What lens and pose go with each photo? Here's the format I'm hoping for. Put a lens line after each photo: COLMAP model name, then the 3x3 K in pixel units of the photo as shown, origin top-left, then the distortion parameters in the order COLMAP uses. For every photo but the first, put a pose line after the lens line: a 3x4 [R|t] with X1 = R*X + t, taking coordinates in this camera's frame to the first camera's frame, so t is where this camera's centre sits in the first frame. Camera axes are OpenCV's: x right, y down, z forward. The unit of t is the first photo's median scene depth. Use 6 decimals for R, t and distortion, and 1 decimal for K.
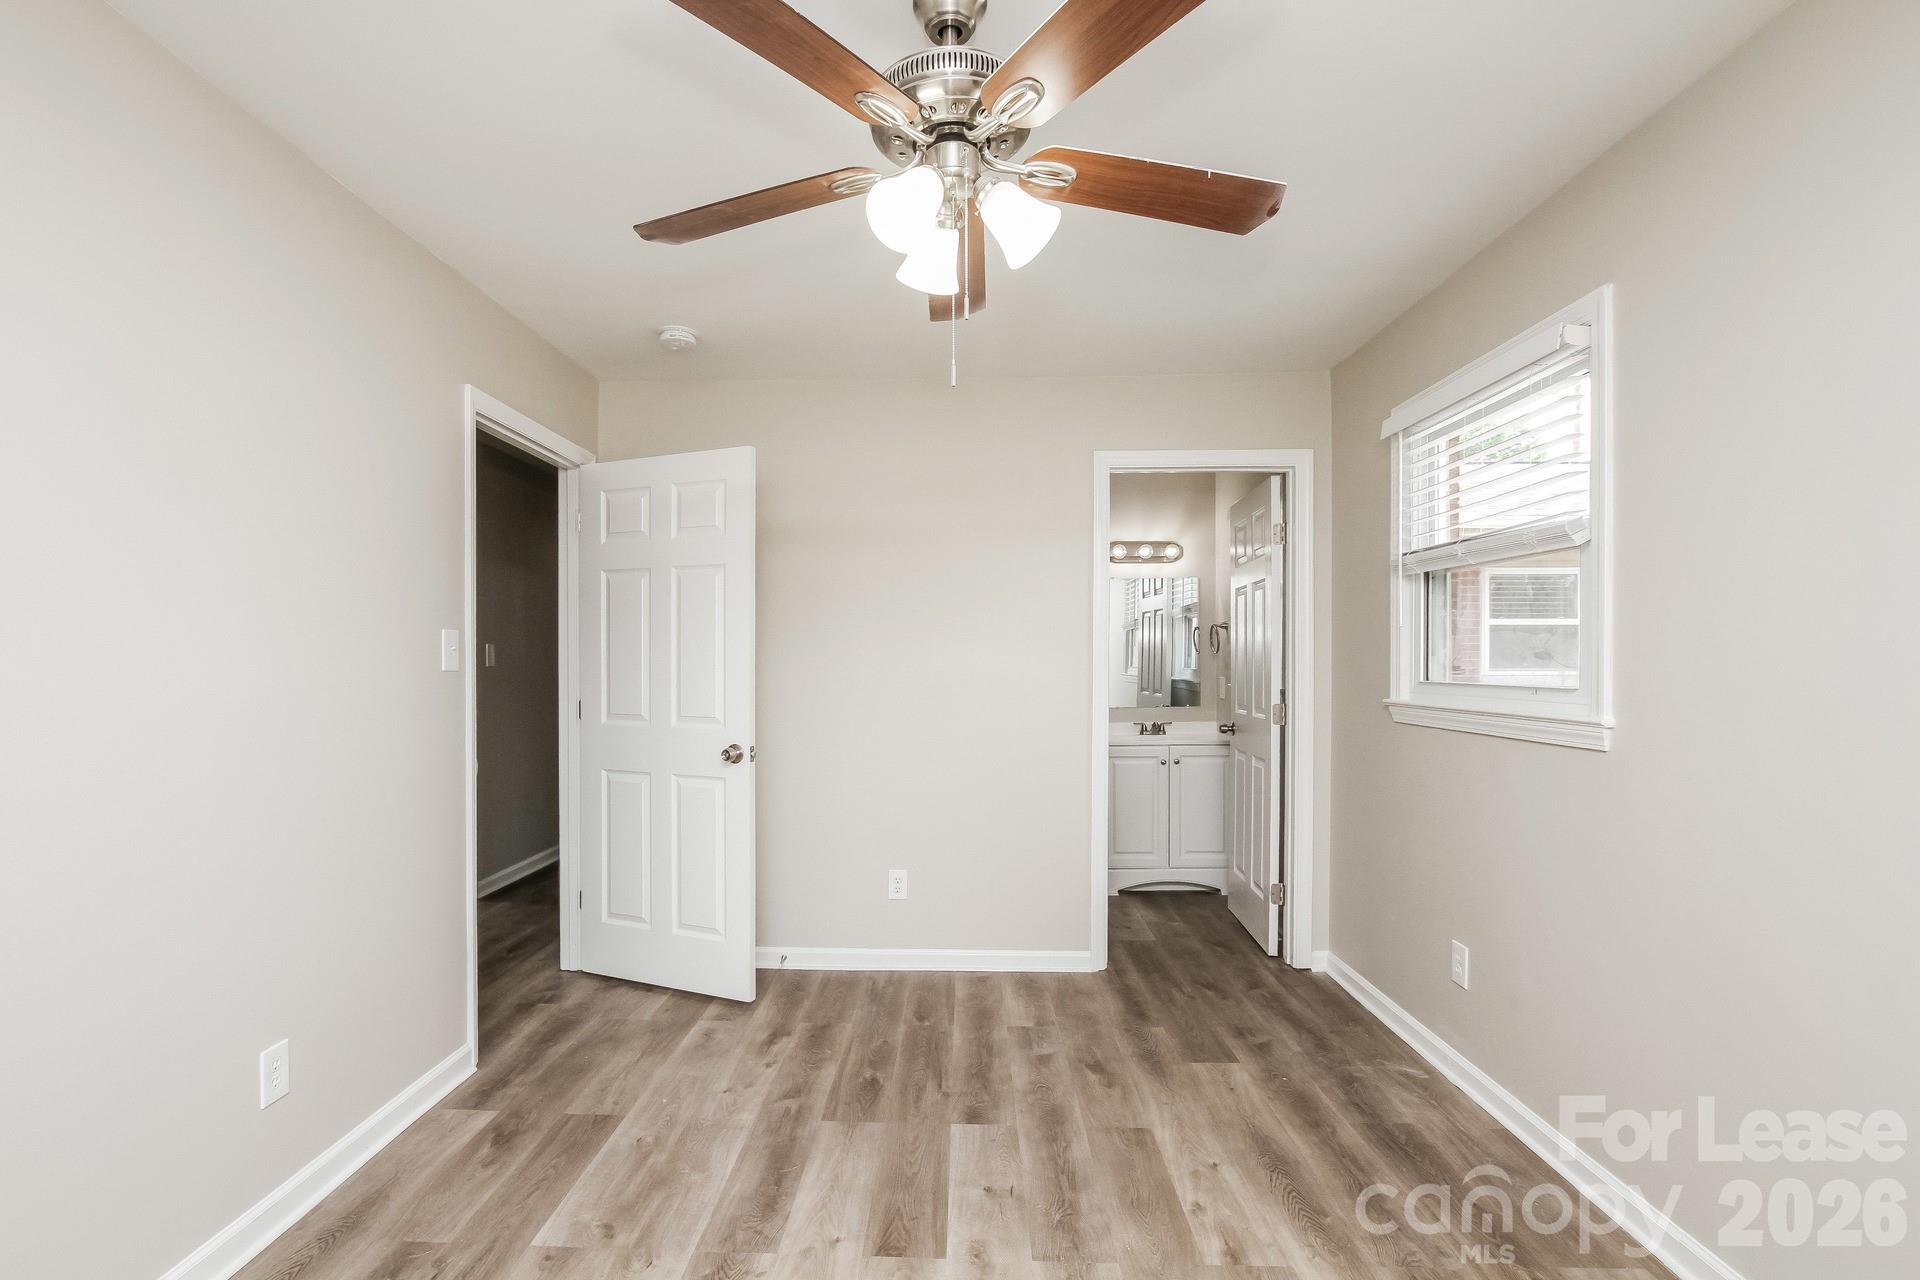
lens RADIAL K [[872.9, 0, 940.2], [0, 872.9, 651.1], [0, 0, 1]] dist [-0.012197, -0.000138]
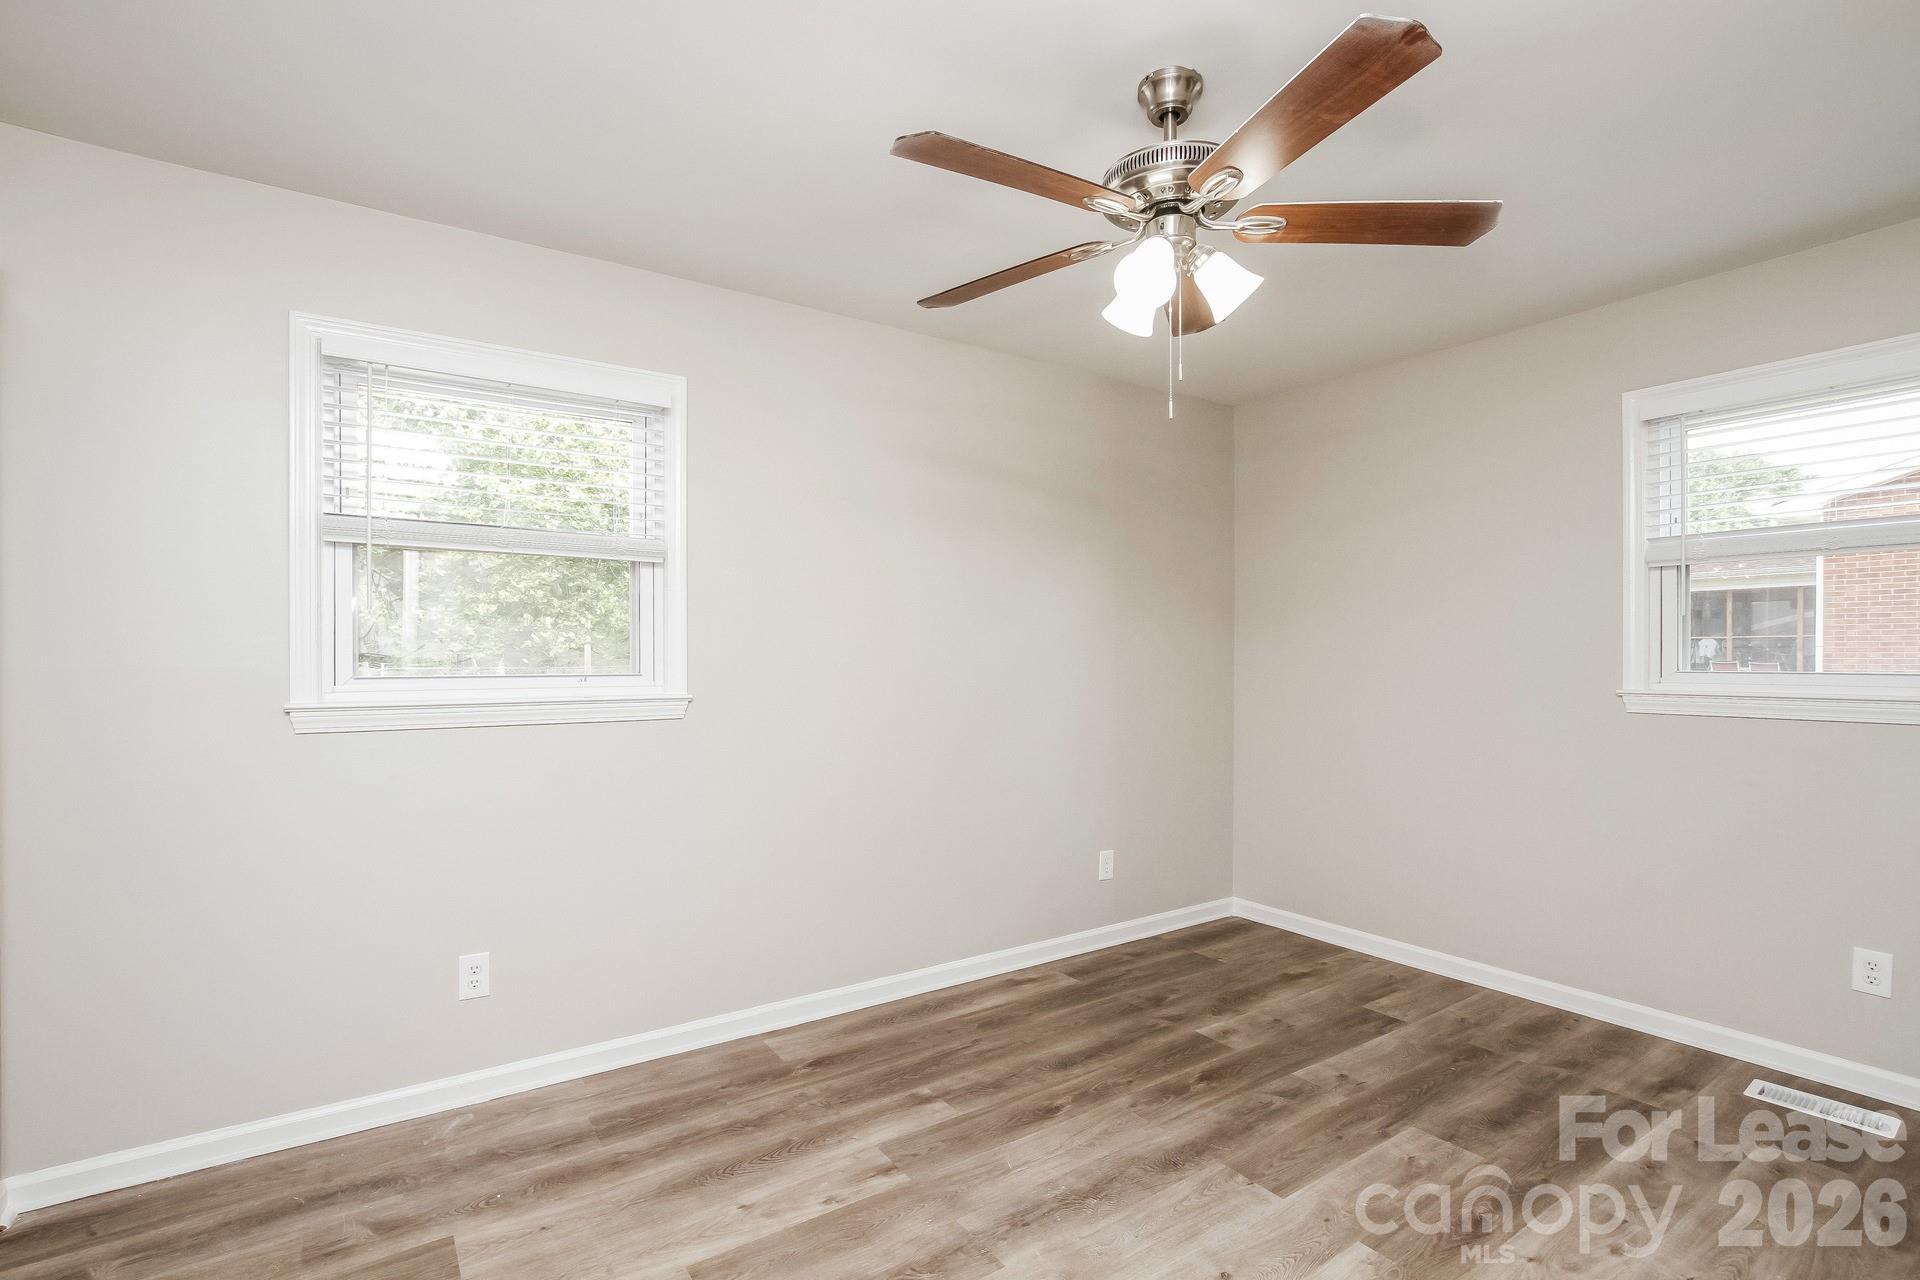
lens RADIAL K [[872.9, 0, 948.3], [0, 872.9, 655.9], [0, 0, 1]] dist [-0.012197, -0.000138]
pose [[-0.564704, -0.010876, 0.825222, -0.502592], [-0.011970, 0.999916, 0.004988, 0.008067], [-0.825207, -0.007062, -0.564787, 1.229440]]
